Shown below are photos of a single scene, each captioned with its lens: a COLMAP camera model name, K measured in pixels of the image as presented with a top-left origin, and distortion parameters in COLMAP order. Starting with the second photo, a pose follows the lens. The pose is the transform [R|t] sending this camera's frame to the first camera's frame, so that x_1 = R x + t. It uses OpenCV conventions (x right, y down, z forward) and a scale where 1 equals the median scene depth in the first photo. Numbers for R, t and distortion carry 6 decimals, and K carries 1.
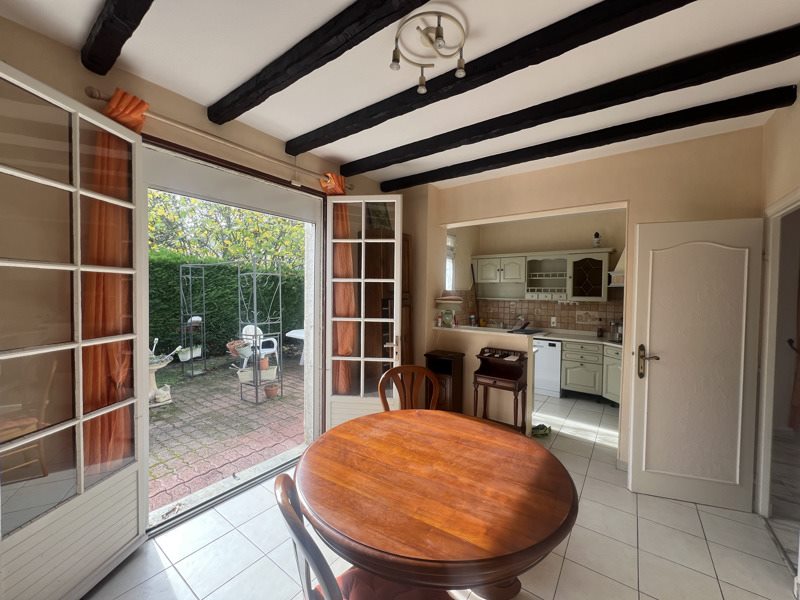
lens RADIAL K [[320.7, 0, 399.3], [0, 320.7, 299.9], [0, 0, 1]] dist [-0.002496, -0.000087]
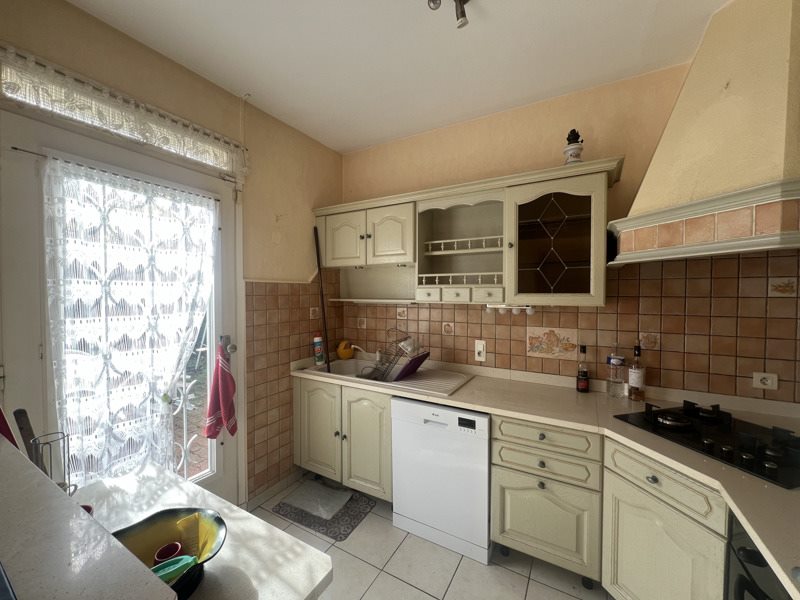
lens RADIAL K [[320.7, 0, 400.2], [0, 320.7, 300.0], [0, 0, 1]] dist [-0.002496, -0.000087]
pose [[0.993400, -0.015924, 0.113592, 0.345425], [0.015767, 0.999873, 0.002283, -0.005824], [-0.113614, -0.000477, 0.993525, 0.612090]]
